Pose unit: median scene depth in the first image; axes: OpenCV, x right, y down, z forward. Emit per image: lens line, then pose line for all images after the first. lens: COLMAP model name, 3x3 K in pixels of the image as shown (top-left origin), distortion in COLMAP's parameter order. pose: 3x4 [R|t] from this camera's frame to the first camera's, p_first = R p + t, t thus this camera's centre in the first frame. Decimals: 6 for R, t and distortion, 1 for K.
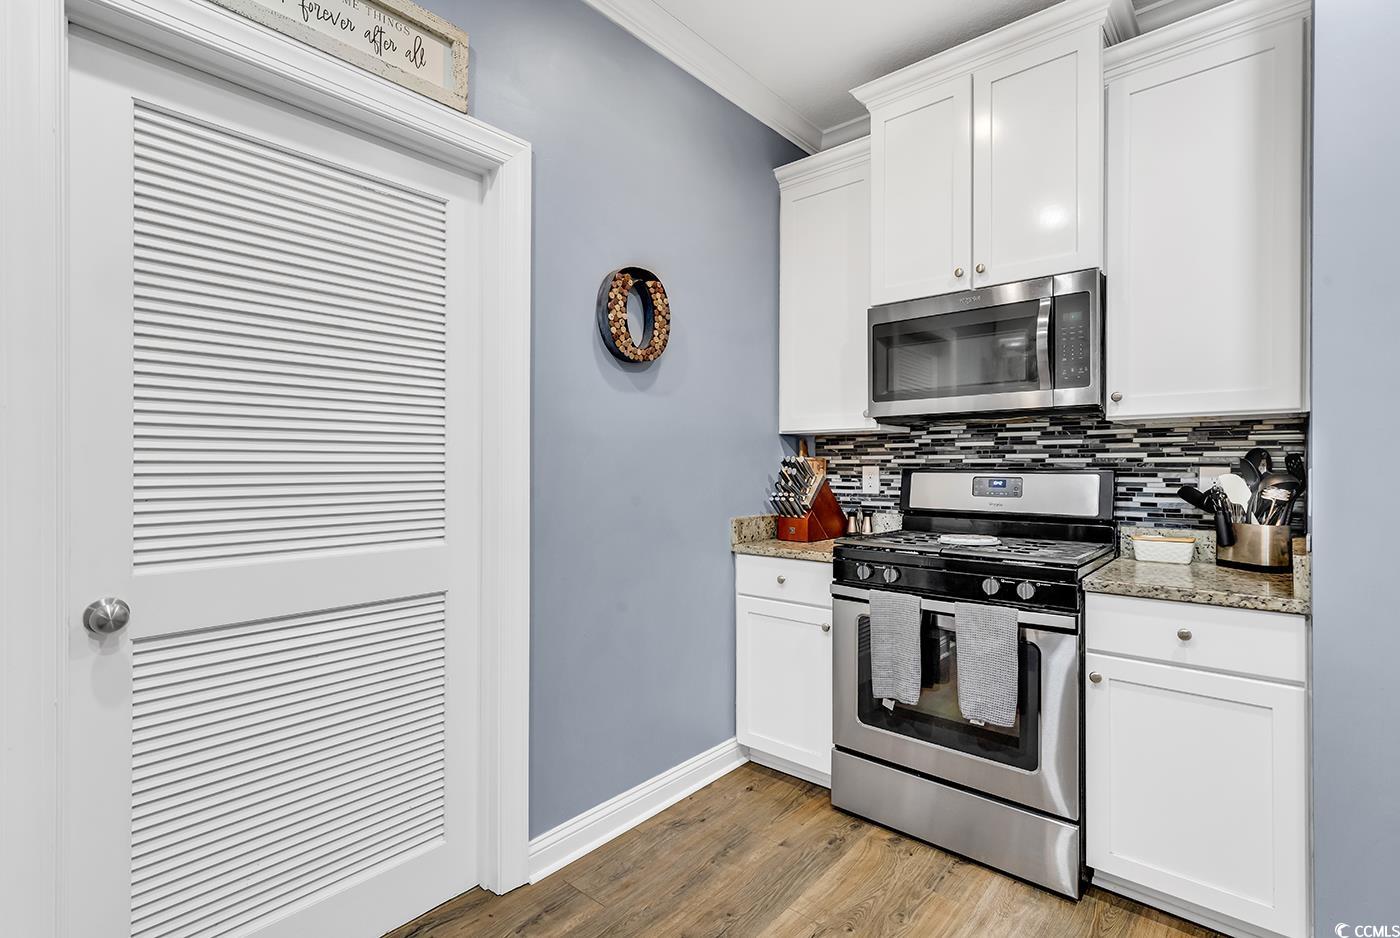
lens RADIAL K [[635.3, 0, 669.2], [0, 635.3, 470.6], [0, 0, 1]] dist [0.011726, -0.001519]
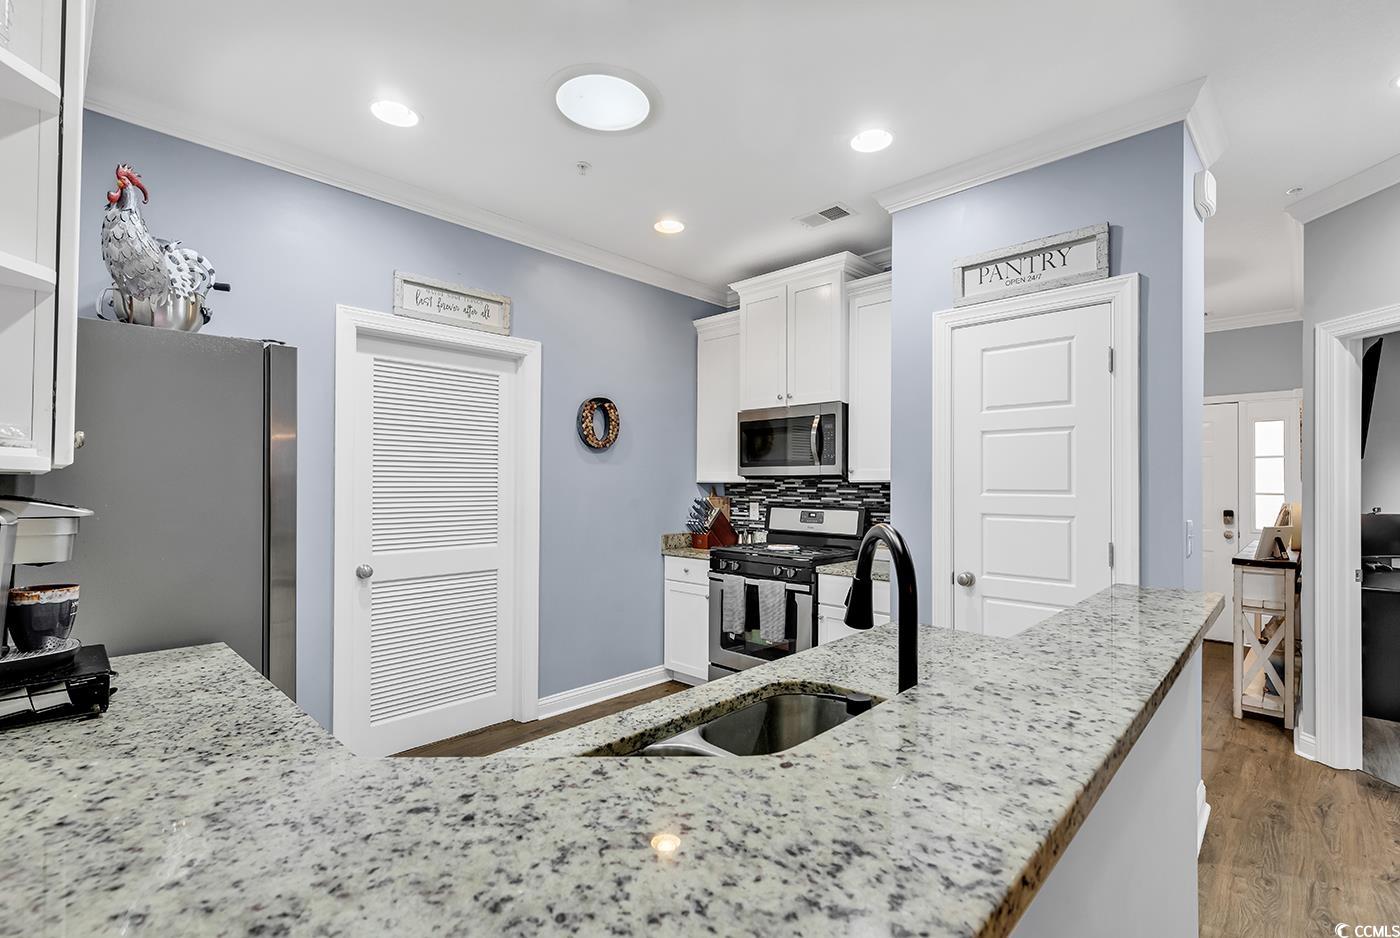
lens RADIAL K [[635.3, 0, 671.1], [0, 635.3, 483.1], [0, 0, 1]] dist [0.011726, -0.001519]
pose [[0.998637, 0.004824, -0.051965, 0.227066], [-0.005052, 0.999978, -0.004264, -0.058113], [0.051943, 0.004521, 0.998640, -0.736989]]
